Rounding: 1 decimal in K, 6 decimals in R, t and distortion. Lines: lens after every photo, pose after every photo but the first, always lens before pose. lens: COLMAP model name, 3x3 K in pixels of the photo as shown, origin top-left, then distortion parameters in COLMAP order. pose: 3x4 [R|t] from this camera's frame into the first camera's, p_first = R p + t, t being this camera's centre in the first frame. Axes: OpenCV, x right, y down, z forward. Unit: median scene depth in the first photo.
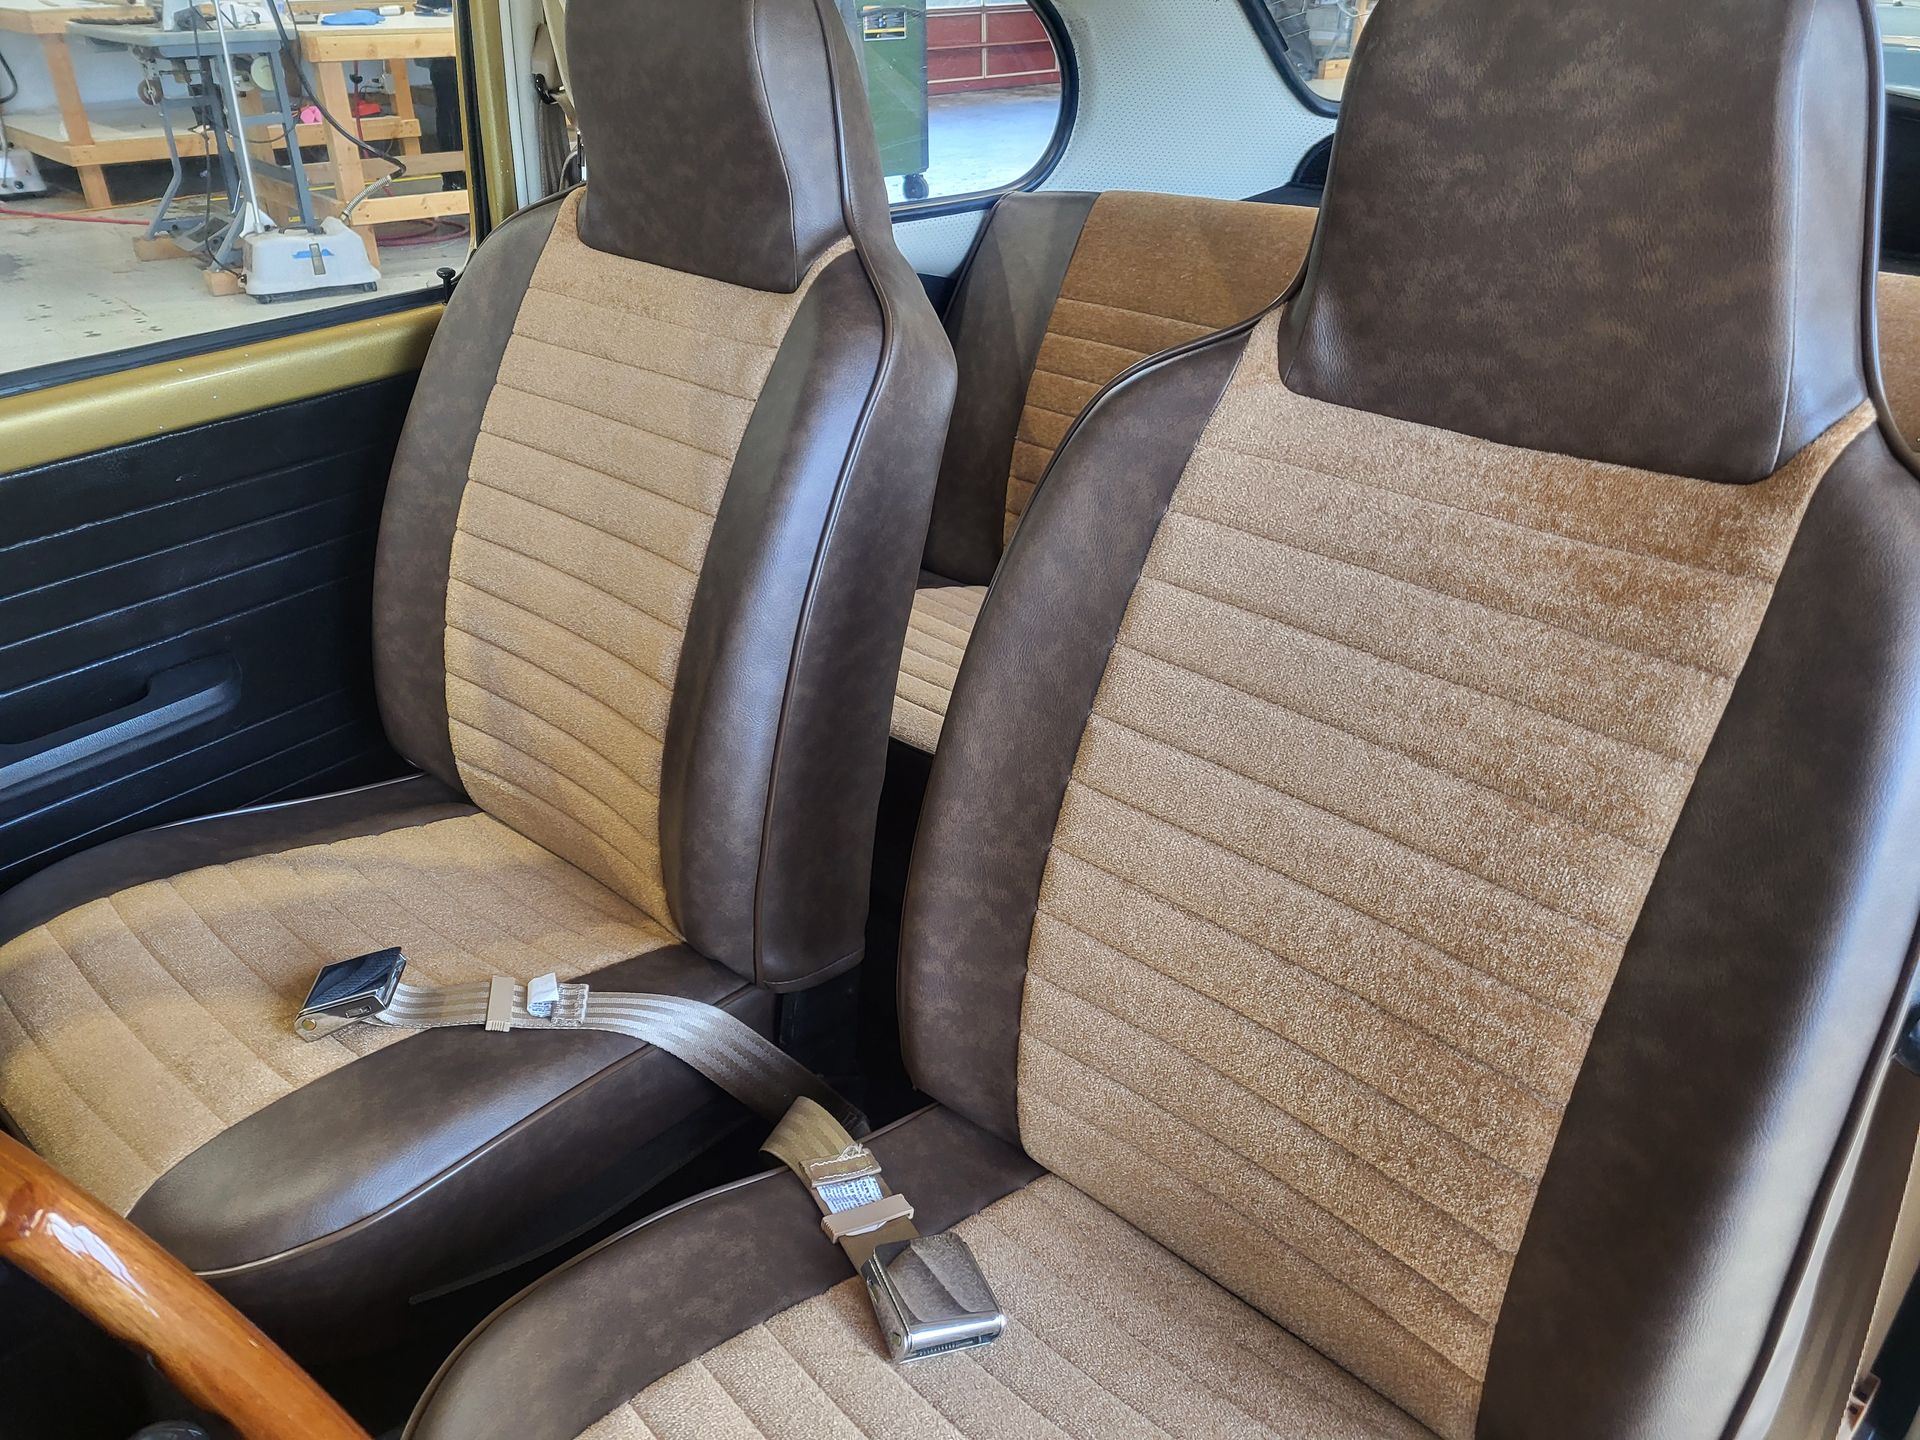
lens RADIAL K [[1416.4, 0, 960.0], [0, 1416.4, 720.0], [0, 0, 1]] dist [0.077490, -0.126748]
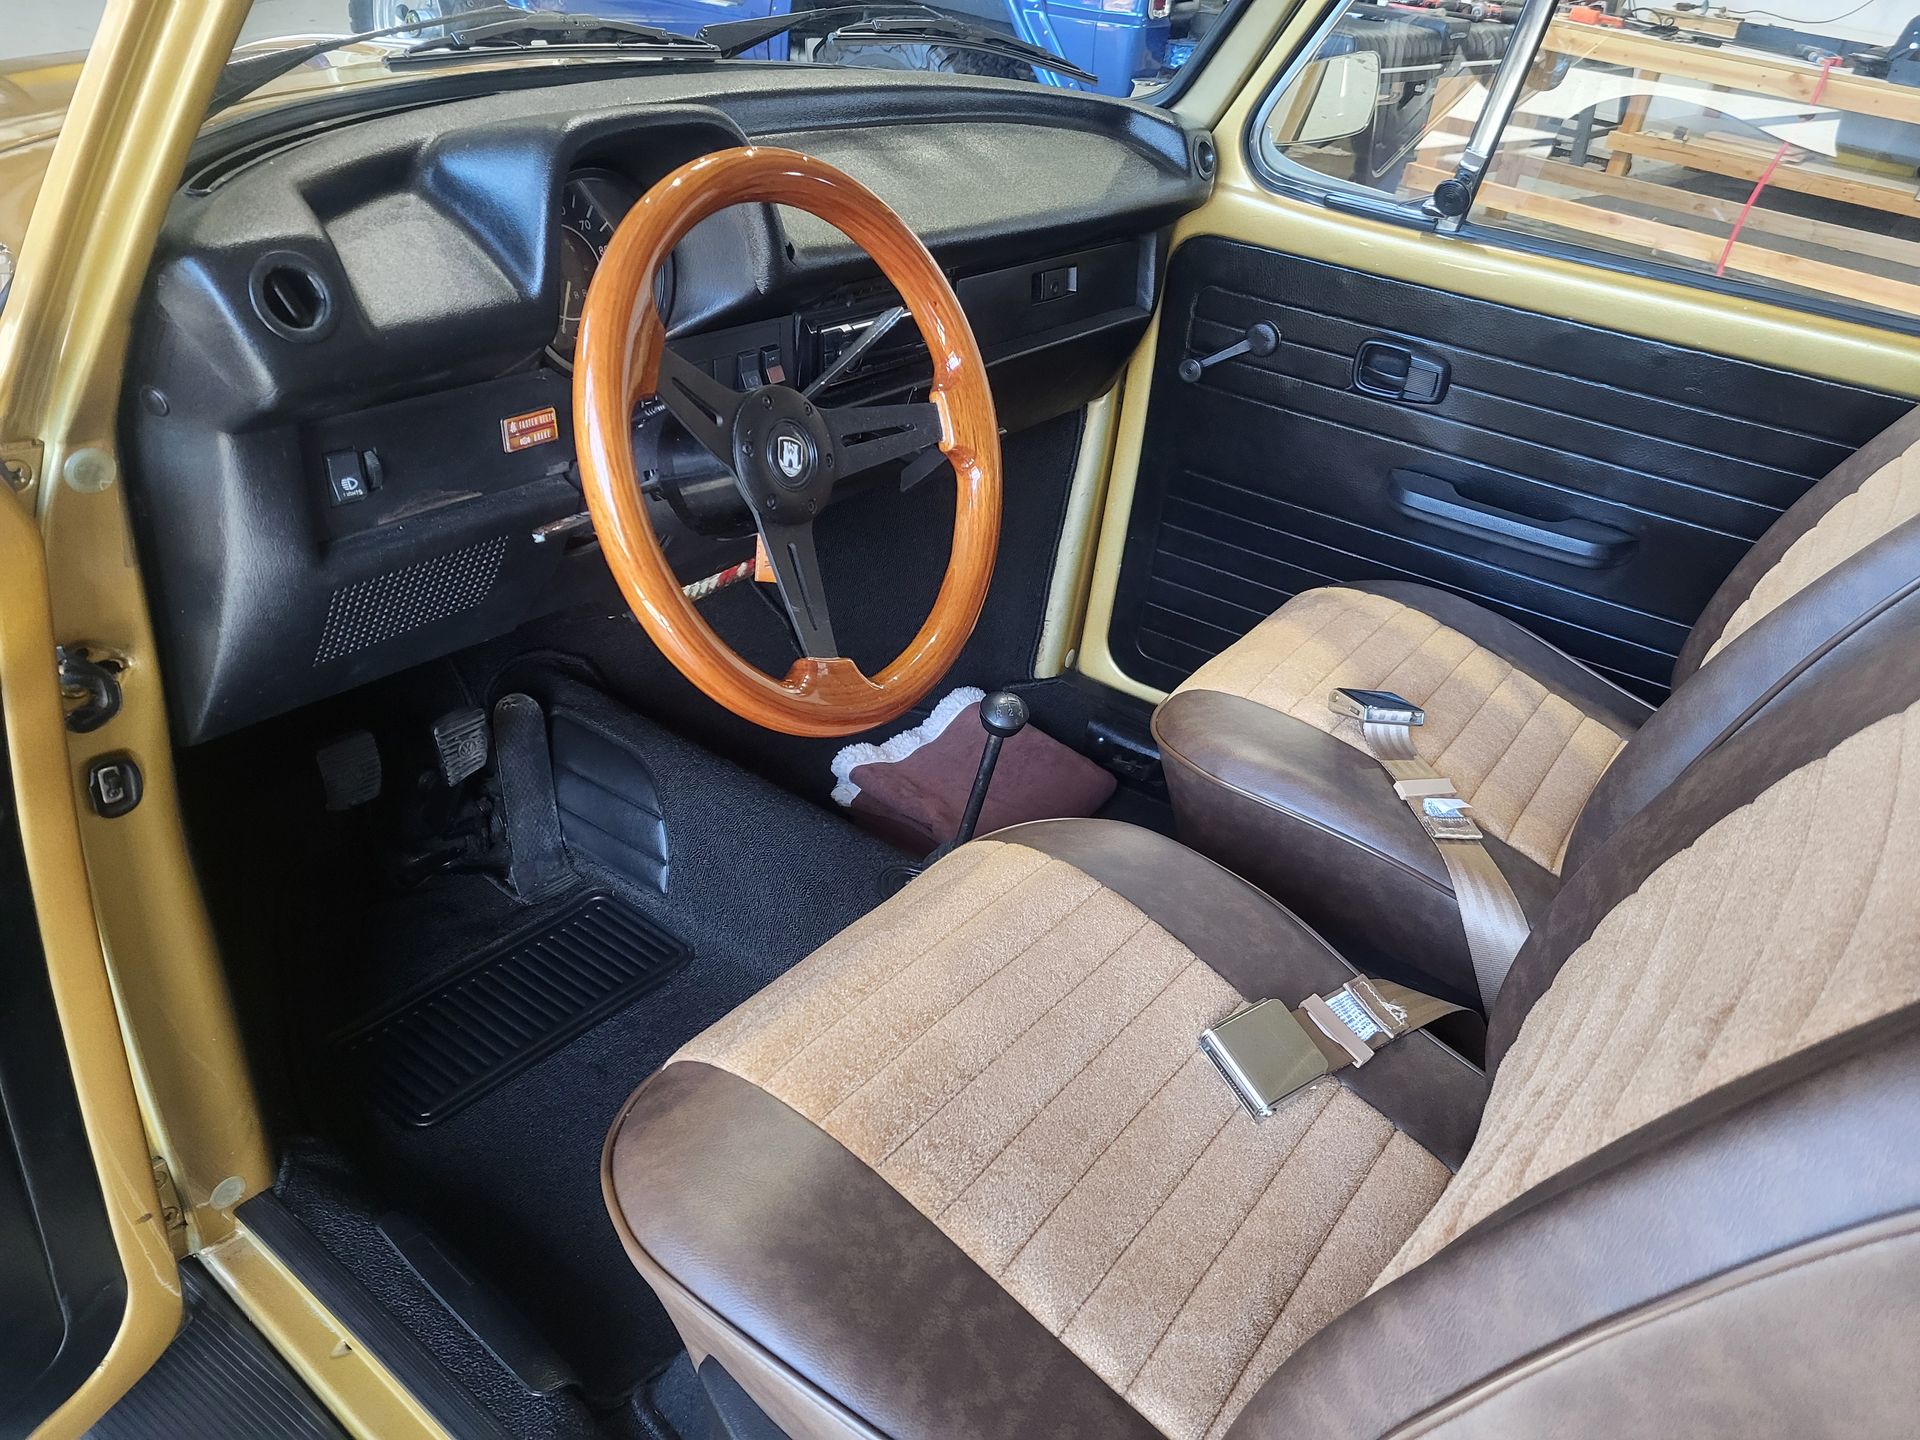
lens RADIAL K [[1416.4, 0, 960.0], [0, 1416.4, 720.0], [0, 0, 1]] dist [0.077490, -0.126748]
pose [[0.105437, 0.525066, -0.844505, 0.585007], [-0.581398, 0.721519, 0.376013, -0.066239], [0.806759, 0.451348, 0.381347, 0.169530]]
